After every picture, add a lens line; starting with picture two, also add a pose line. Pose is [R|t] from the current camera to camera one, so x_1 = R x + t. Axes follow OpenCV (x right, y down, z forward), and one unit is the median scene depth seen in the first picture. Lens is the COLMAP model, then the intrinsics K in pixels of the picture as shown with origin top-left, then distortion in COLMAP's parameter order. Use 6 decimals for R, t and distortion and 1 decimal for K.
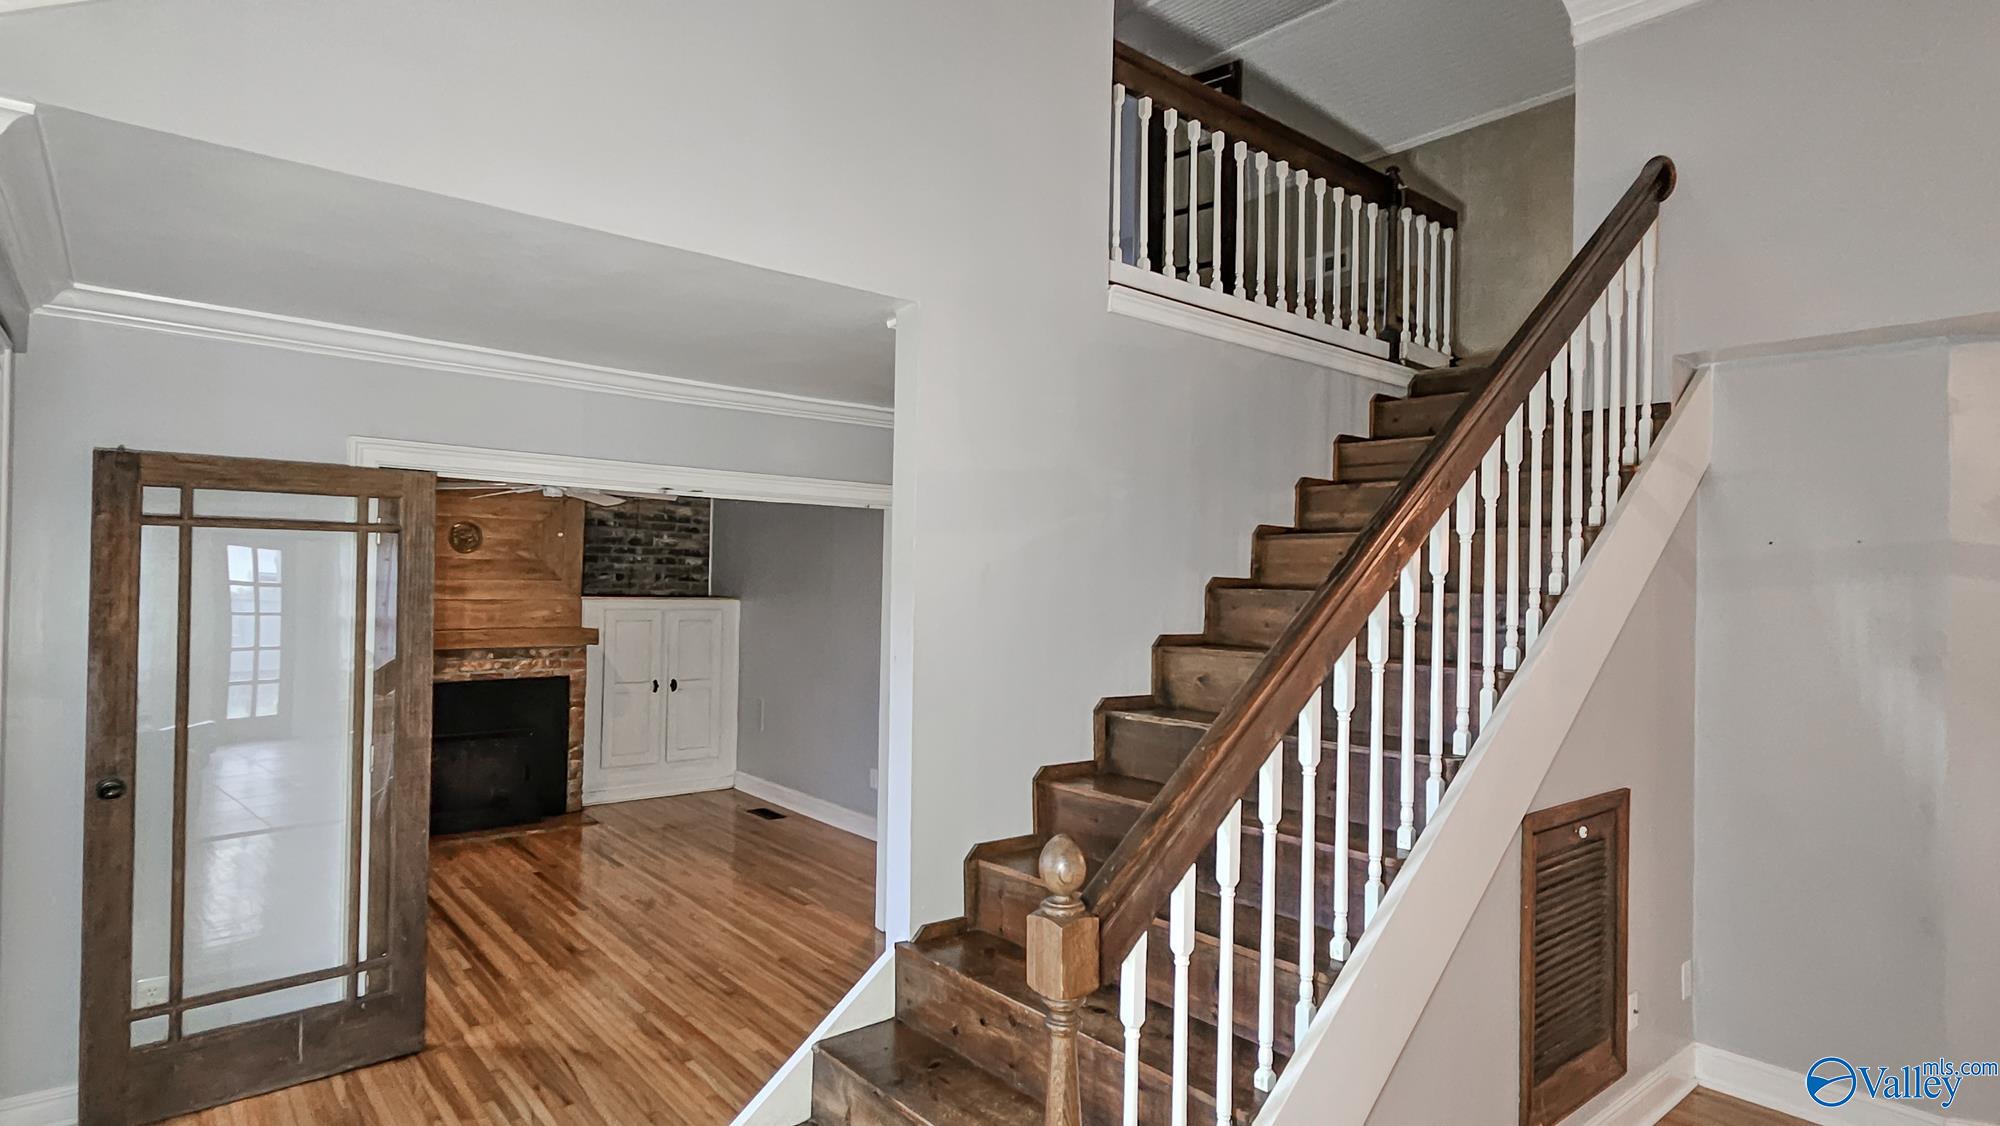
lens RADIAL K [[1043.3, 0, 1001.7], [0, 1043.3, 562.9], [0, 0, 1]] dist [0.001590, 0.000138]
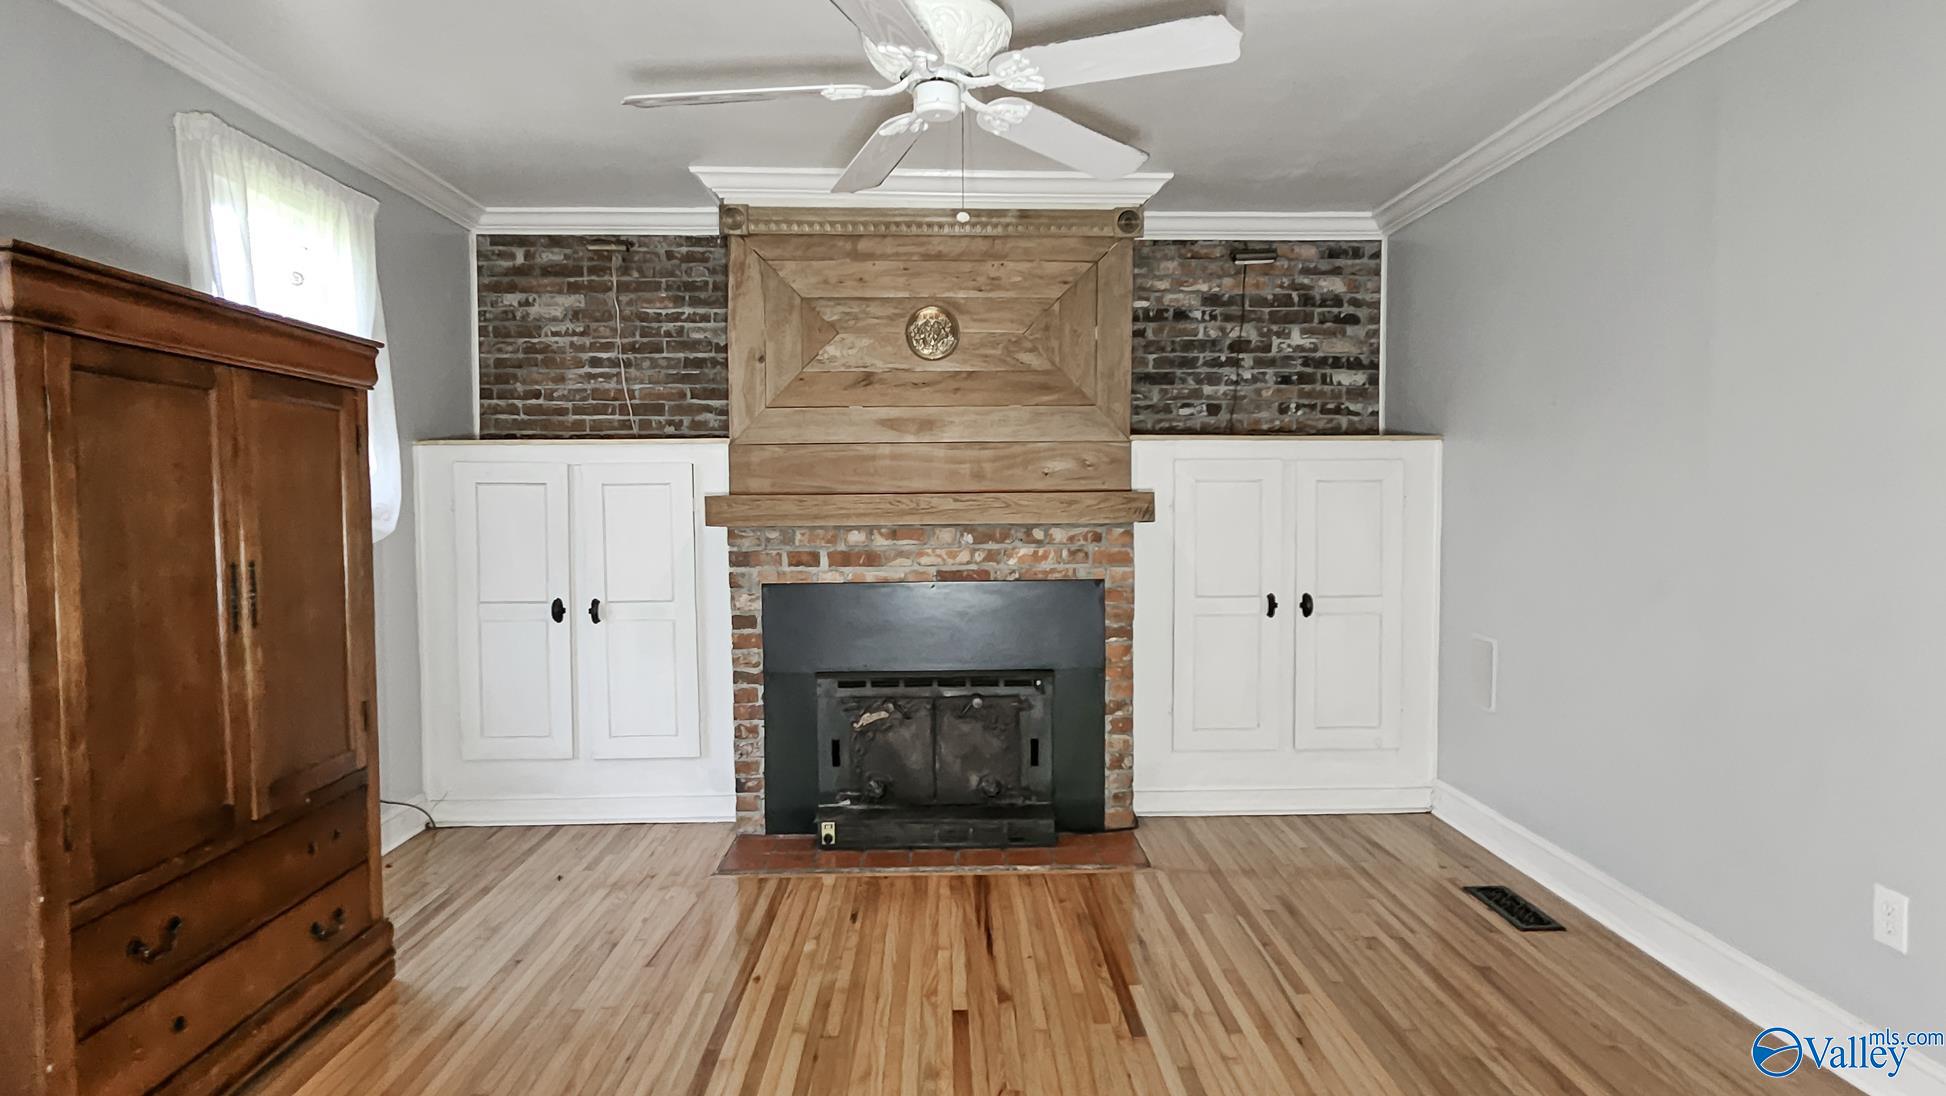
lens RADIAL K [[1015.1, 0, 974.7], [0, 1015.1, 547.9], [0, 0, 1]] dist [0.001590, 0.000138]
pose [[0.781293, 0.008804, -0.624103, -0.137230], [0.029298, 0.998281, 0.050759, 0.062344], [0.623477, -0.057943, 0.779692, 0.539433]]
